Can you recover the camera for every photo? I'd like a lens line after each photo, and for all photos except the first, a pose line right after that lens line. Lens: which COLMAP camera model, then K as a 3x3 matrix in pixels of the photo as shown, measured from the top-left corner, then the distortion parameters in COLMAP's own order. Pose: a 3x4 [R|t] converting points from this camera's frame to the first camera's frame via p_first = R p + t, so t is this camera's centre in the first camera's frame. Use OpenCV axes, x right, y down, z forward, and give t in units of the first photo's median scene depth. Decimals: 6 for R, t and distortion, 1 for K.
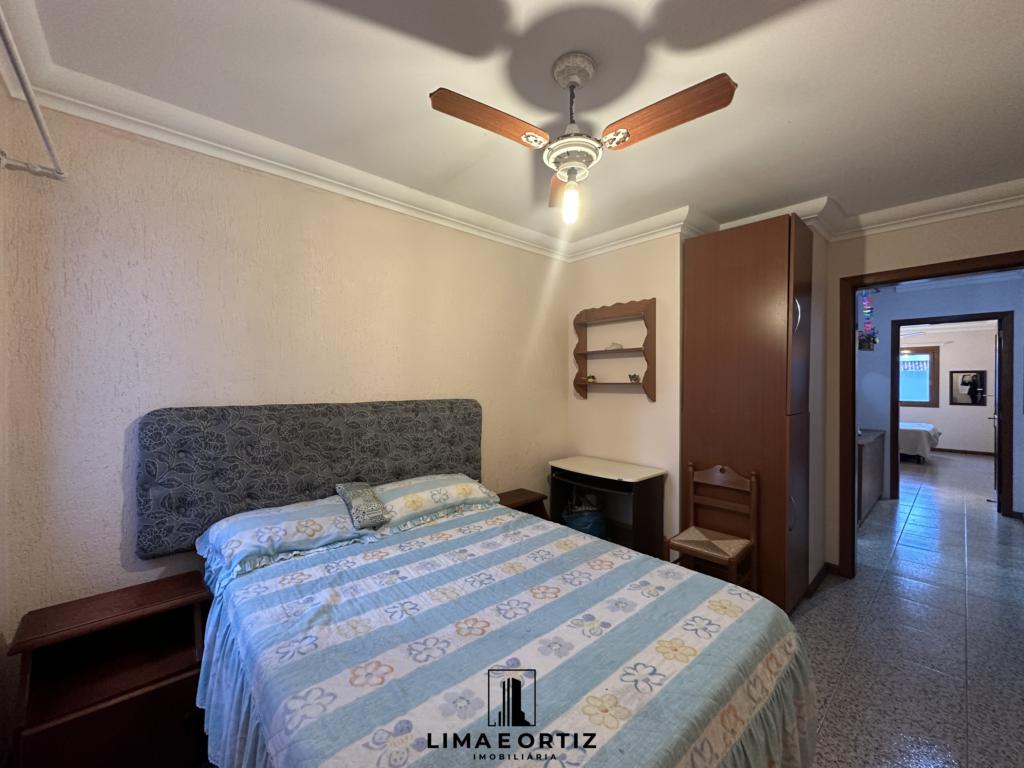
lens RADIAL K [[408.2, 0, 512.0], [0, 408.2, 384.0], [0, 0, 1]] dist [-0.002035, 0.000346]
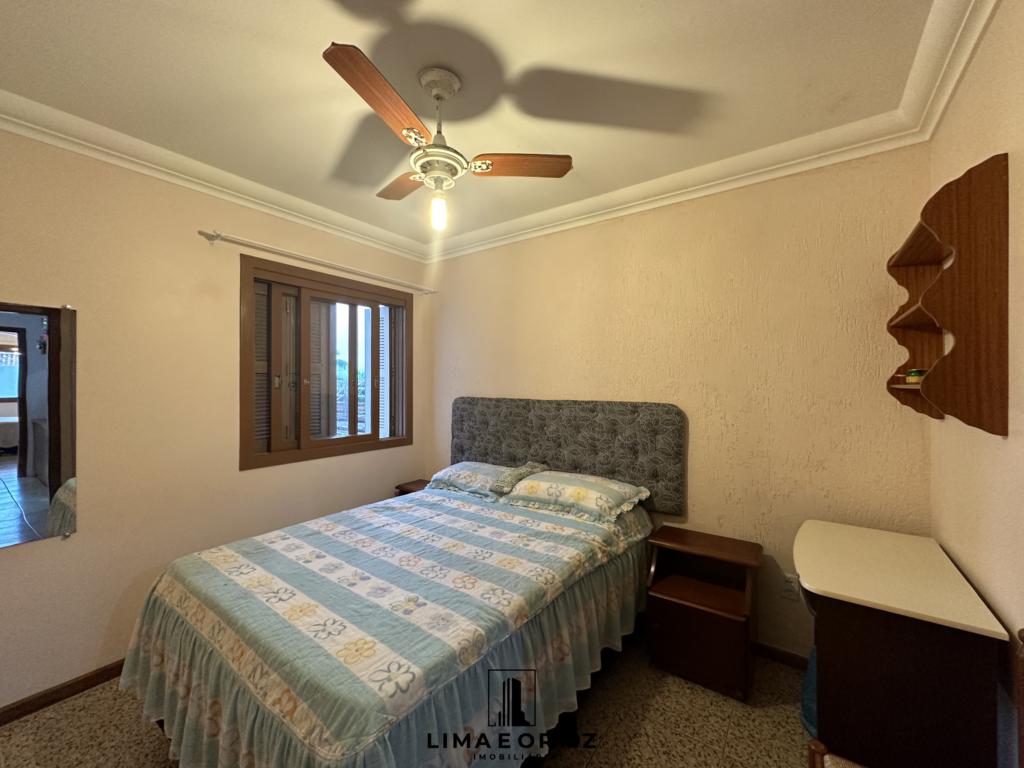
lens RADIAL K [[408.2, 0, 512.0], [0, 408.2, 384.0], [0, 0, 1]] dist [-0.002035, 0.000346]
pose [[0.214979, 0.002749, -0.976615, 1.013154], [-0.004687, 0.999987, 0.001783, -0.004199], [0.976607, 0.004194, 0.214989, 0.808163]]
